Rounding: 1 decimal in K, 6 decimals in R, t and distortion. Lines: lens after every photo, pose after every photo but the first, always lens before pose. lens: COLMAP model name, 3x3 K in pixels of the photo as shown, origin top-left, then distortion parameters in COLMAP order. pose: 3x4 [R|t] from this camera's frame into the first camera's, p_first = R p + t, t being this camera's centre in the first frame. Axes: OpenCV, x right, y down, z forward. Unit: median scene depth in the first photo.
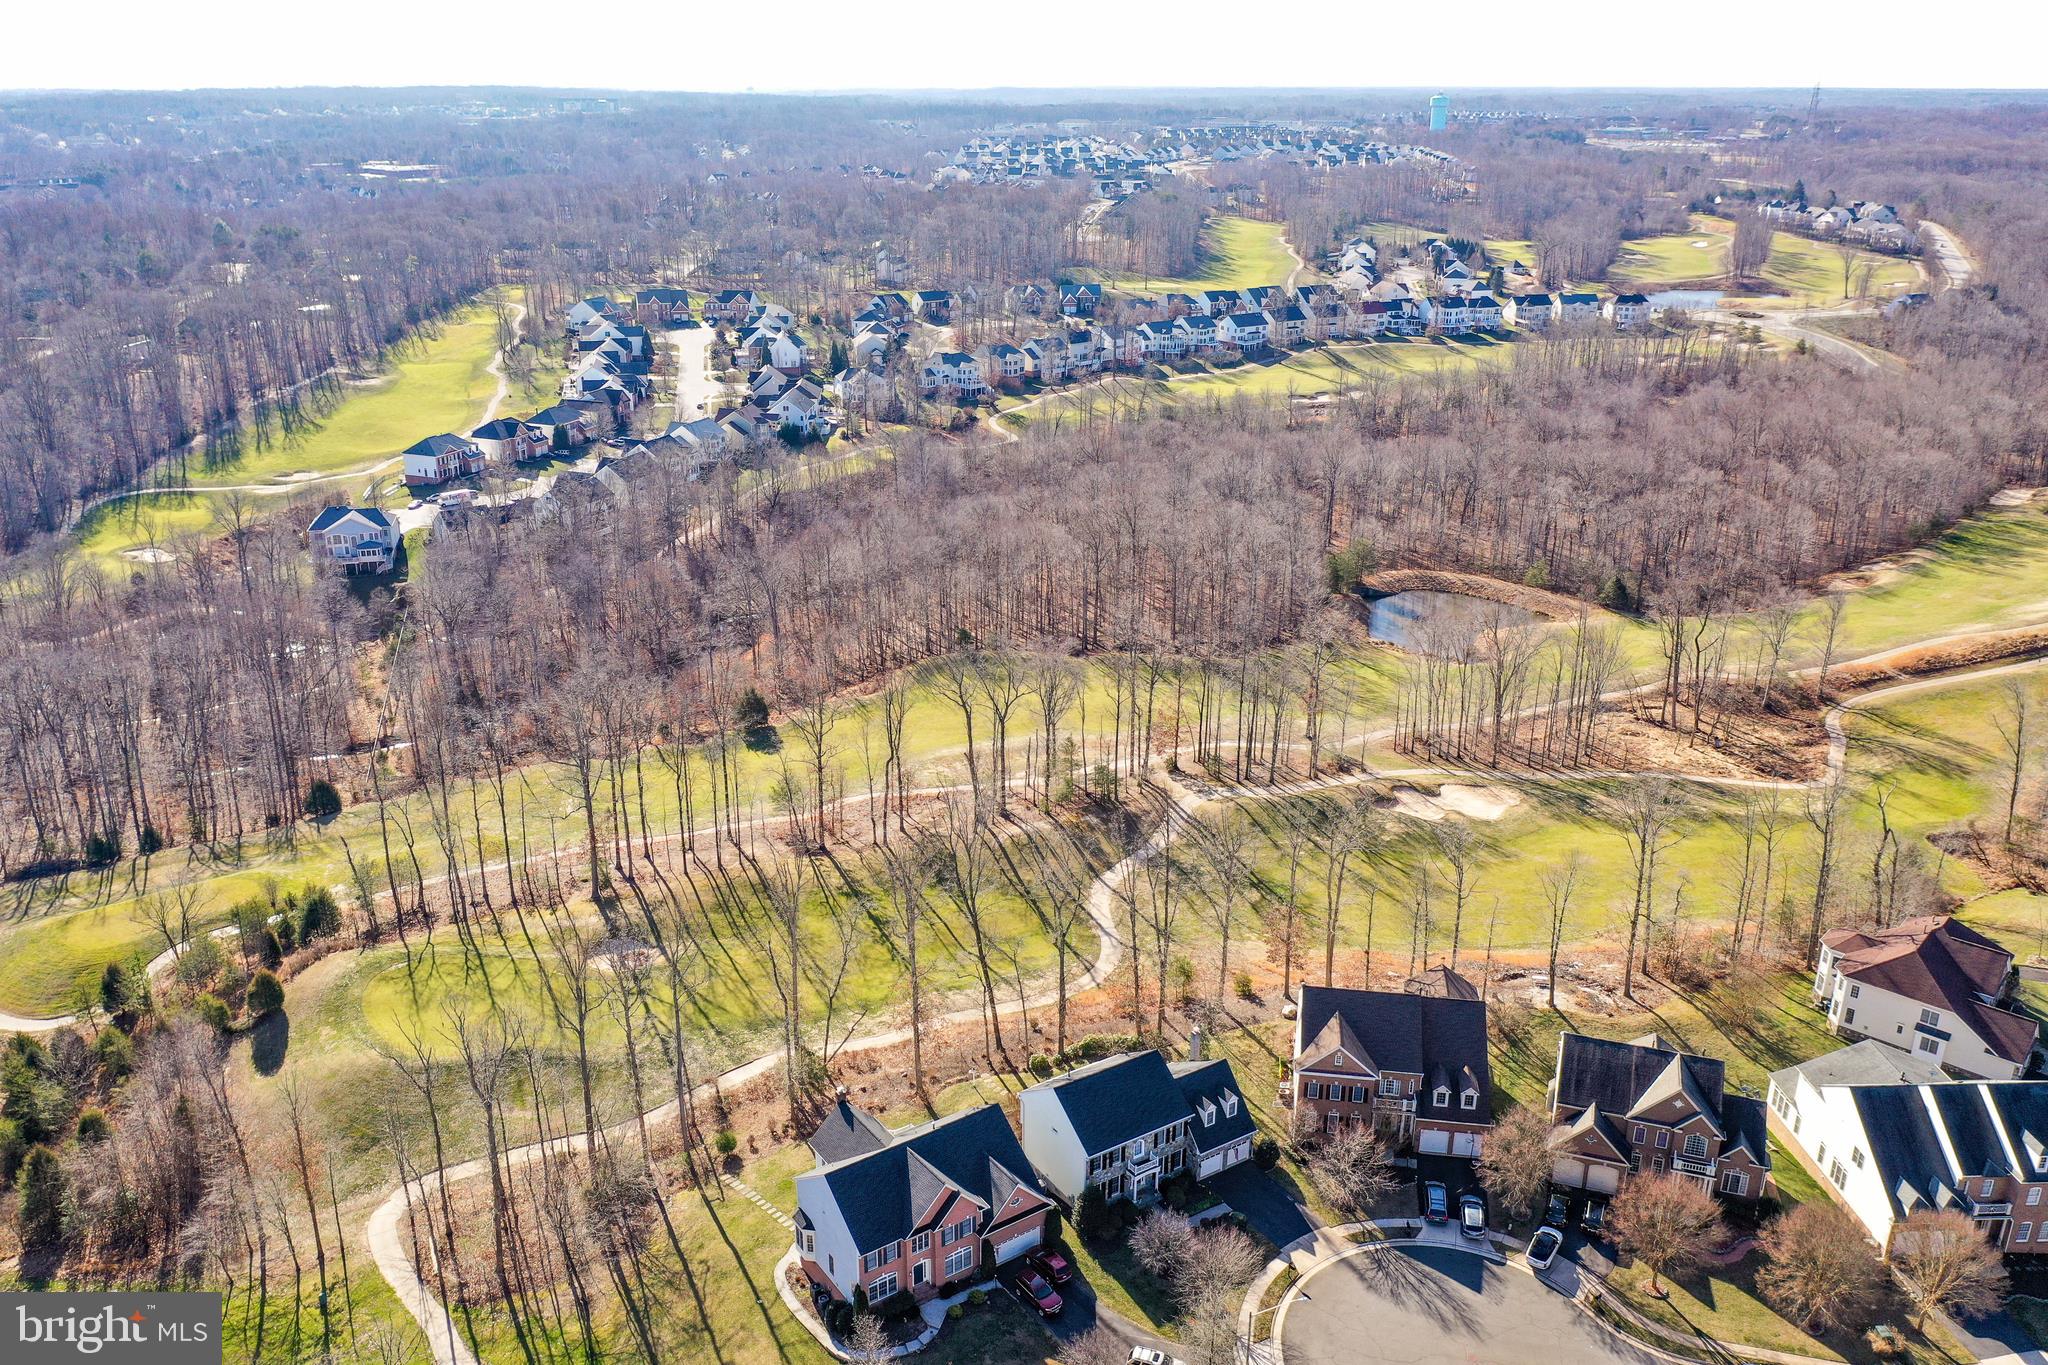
lens RADIAL K [[1642.6, 0, 1024.0], [0, 1642.6, 682.5], [0, 0, 1]] dist [-0.001875, 0.000085]
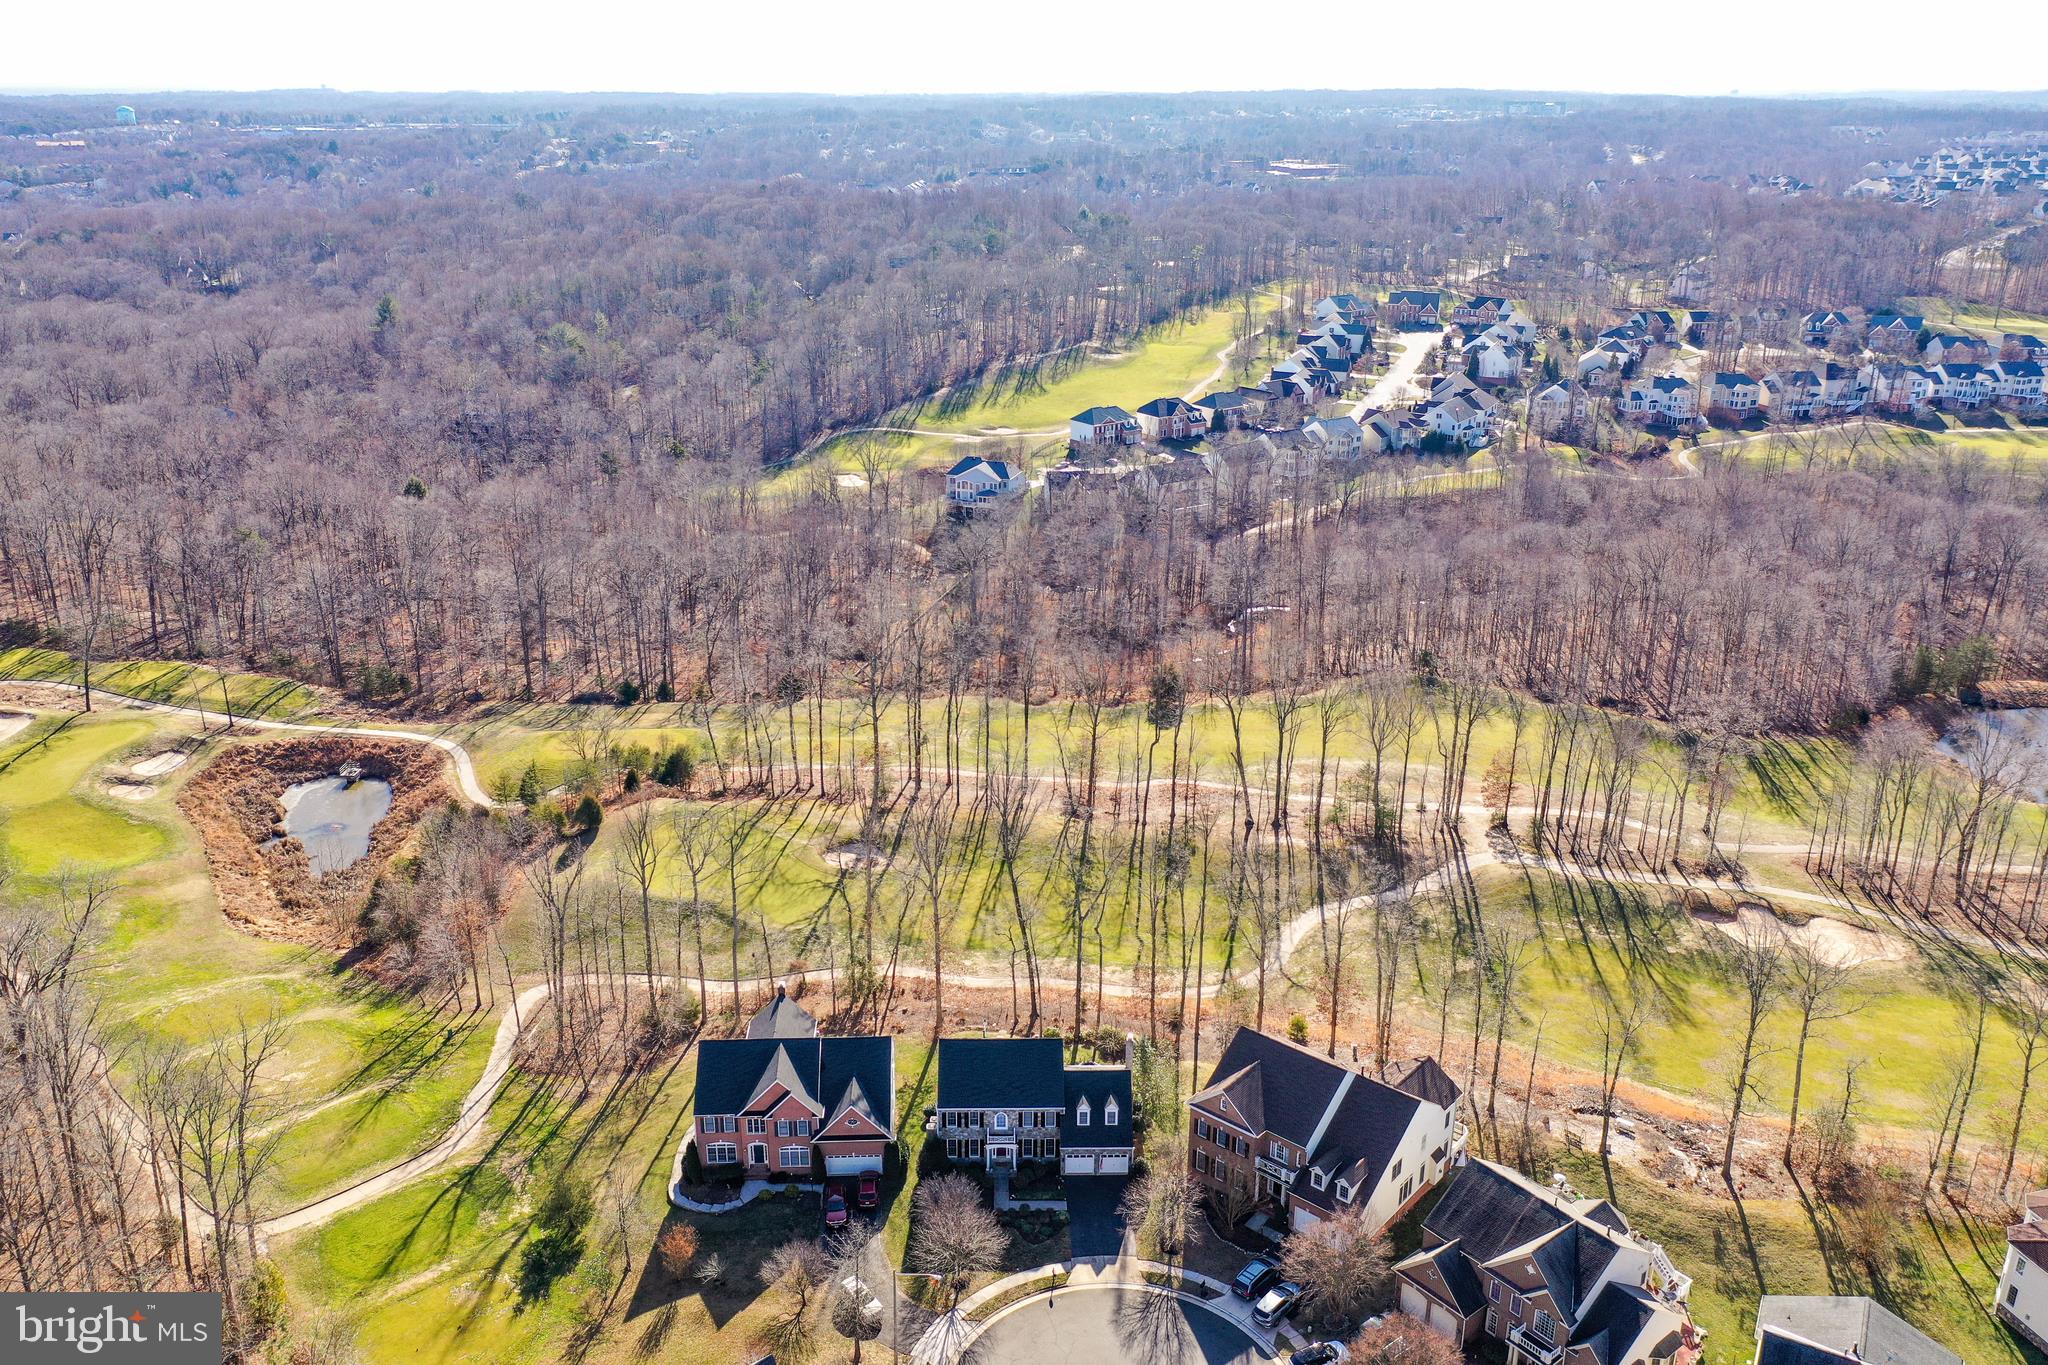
lens RADIAL K [[1632.7, 0, 1024.0], [0, 1632.7, 682.5], [0, 0, 1]] dist [0.004096, 0.002178]
pose [[0.844144, 0.183108, -0.503878, 0.282507], [-0.183045, 0.981825, 0.050139, -0.021219], [0.503901, 0.049908, 0.862318, 0.055367]]
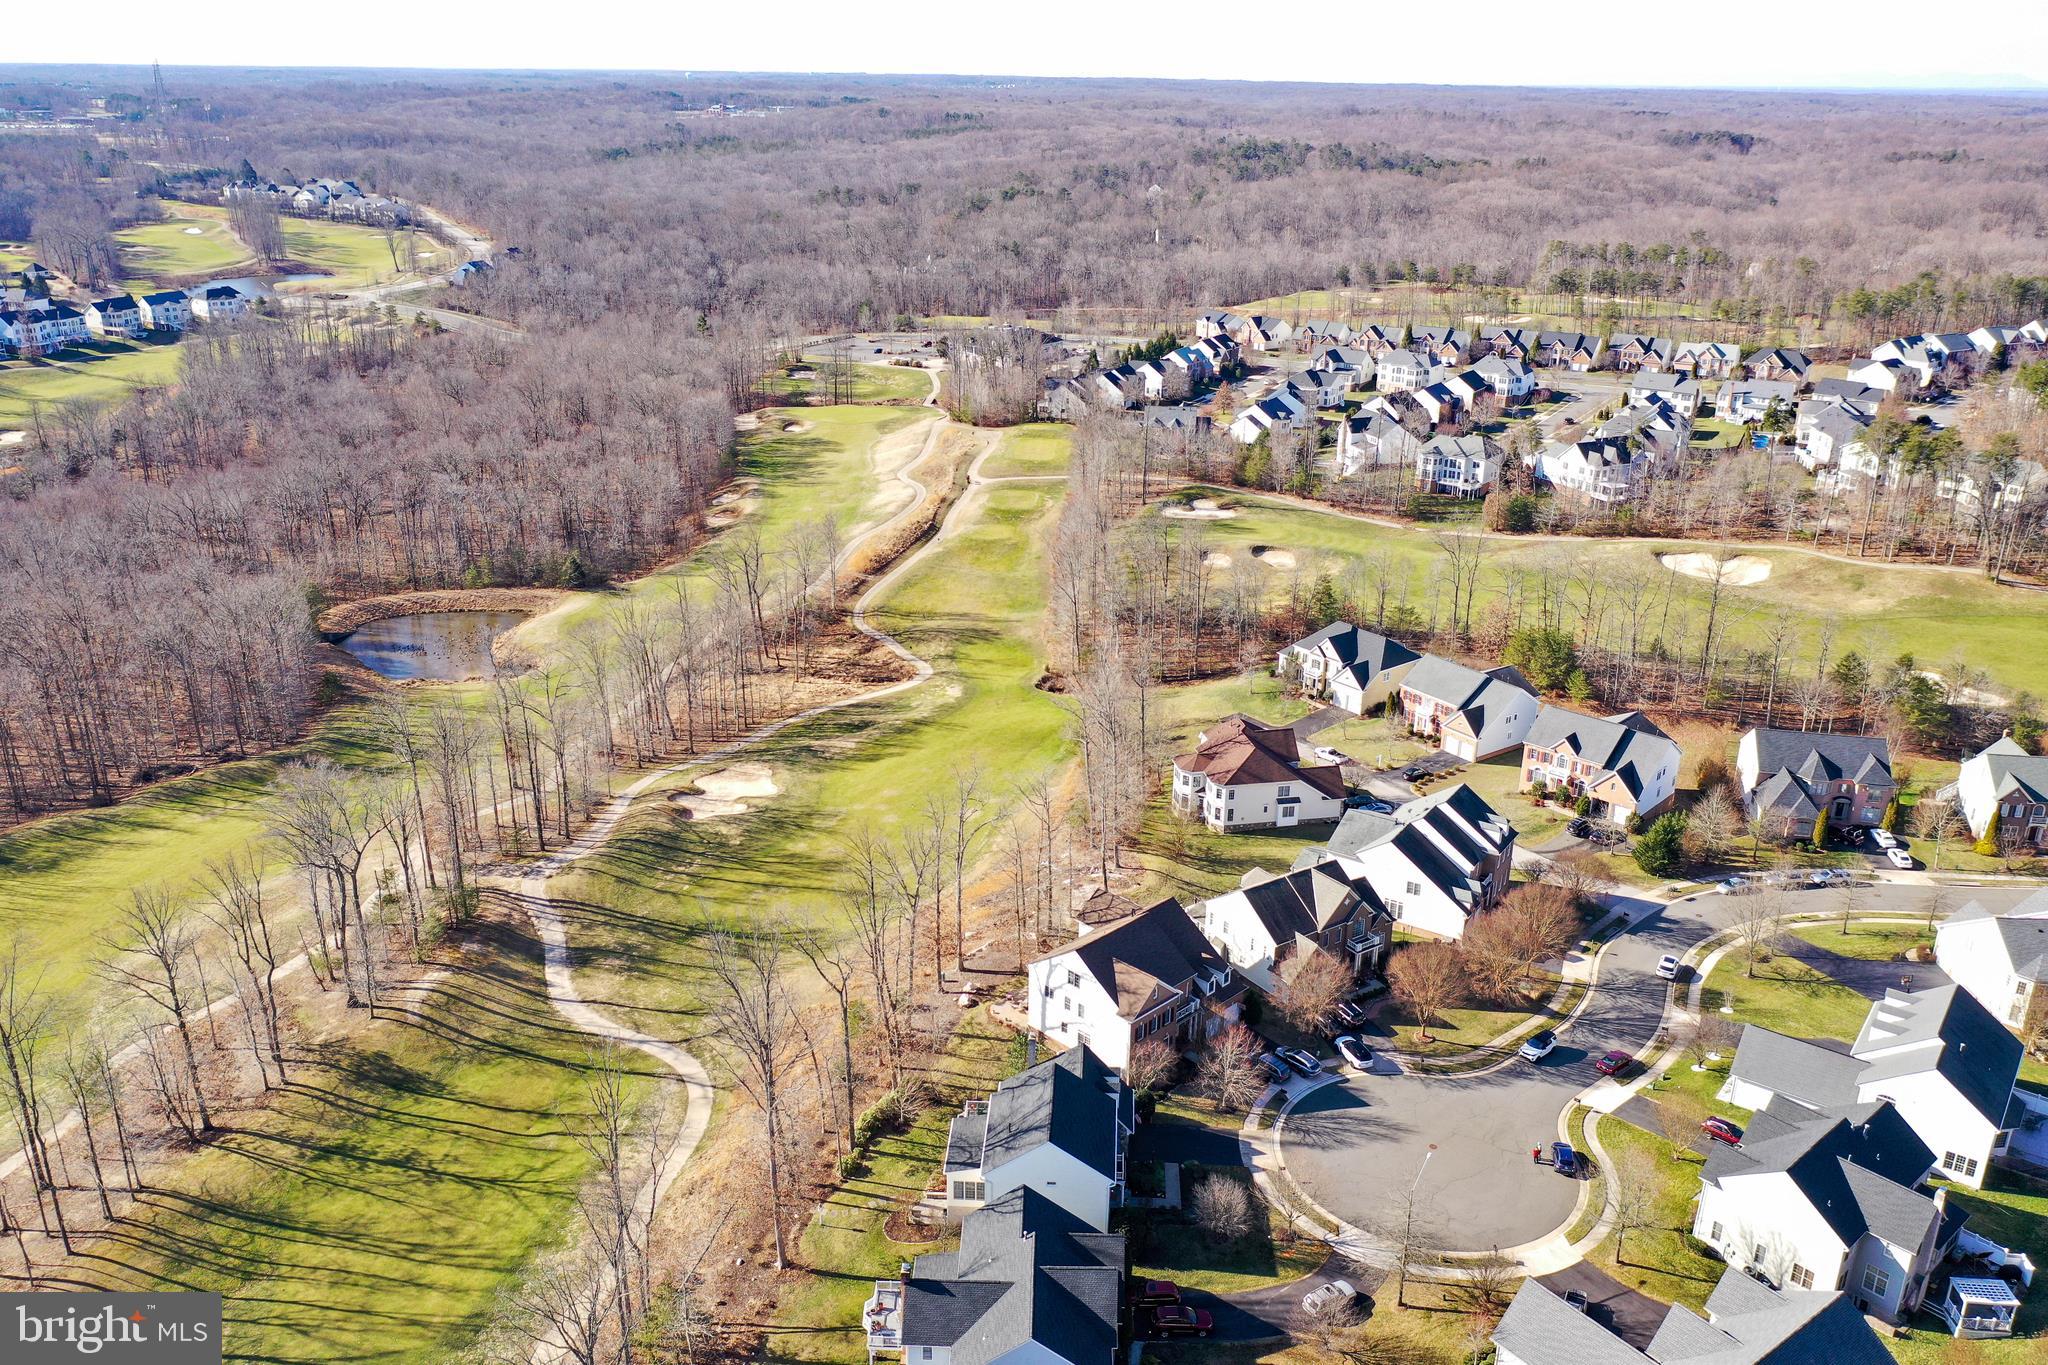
lens RADIAL K [[1638.7, 0, 1047.3], [0, 1638.7, 684.0], [0, 0, 1]] dist [0.010585, -0.005733]
pose [[0.584619, -0.281715, 0.760827, -0.317498], [0.272061, 0.951553, 0.143284, -0.068969], [-0.764332, 0.123225, 0.632939, 0.192244]]
